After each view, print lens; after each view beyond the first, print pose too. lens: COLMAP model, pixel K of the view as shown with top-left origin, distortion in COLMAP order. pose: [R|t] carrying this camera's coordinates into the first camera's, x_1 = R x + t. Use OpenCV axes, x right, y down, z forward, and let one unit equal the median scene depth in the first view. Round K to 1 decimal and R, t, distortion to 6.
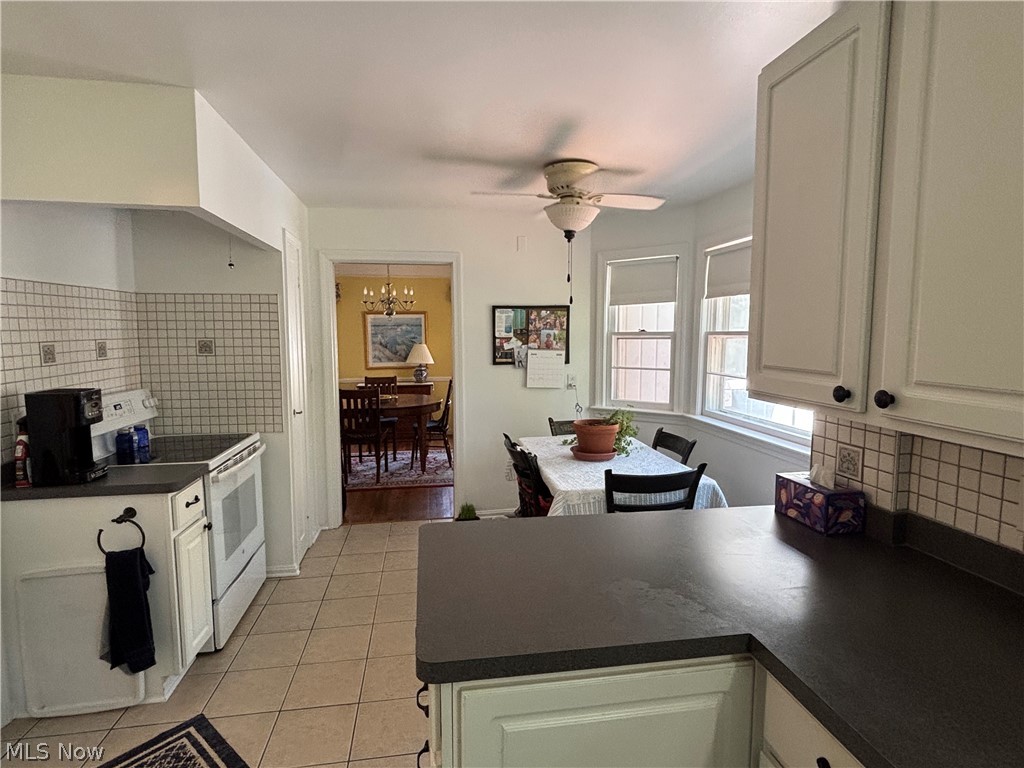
lens RADIAL K [[534.7, 0, 513.7], [0, 534.7, 383.2], [0, 0, 1]] dist [-0.005105, -0.002770]
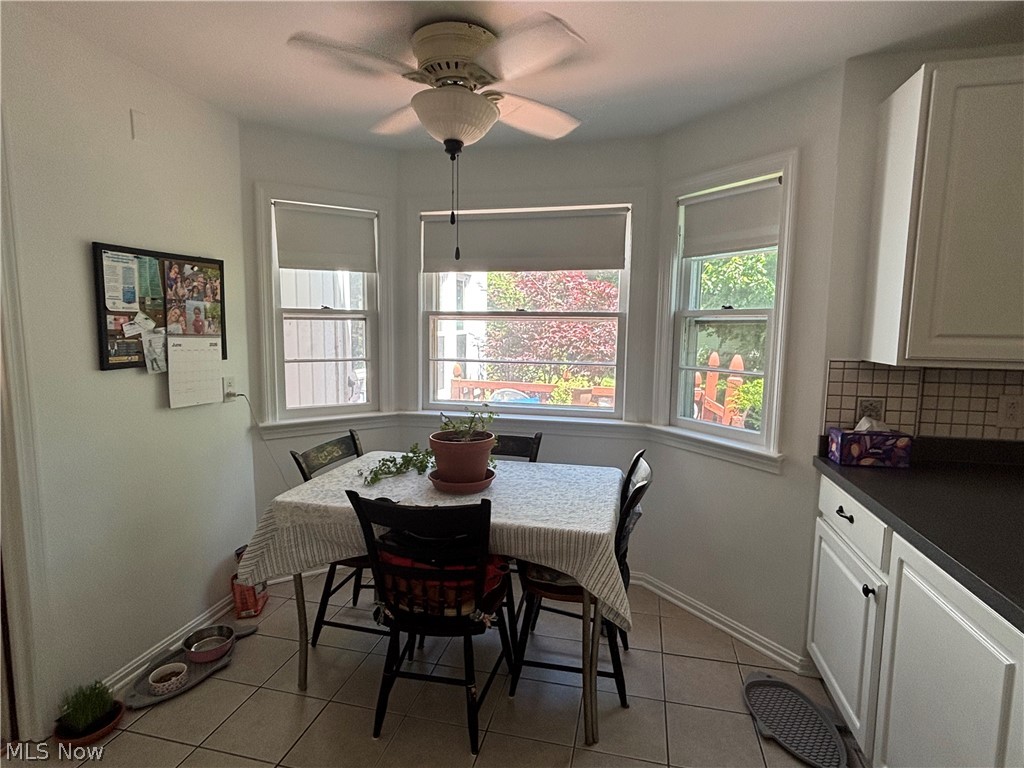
lens RADIAL K [[534.7, 0, 511.3], [0, 534.7, 384.7], [0, 0, 1]] dist [-0.005105, -0.002770]
pose [[0.391250, -0.097799, 0.915073, -0.326594], [0.077953, 0.994286, 0.072935, -0.027642], [-0.916977, 0.042797, 0.396638, 0.484821]]
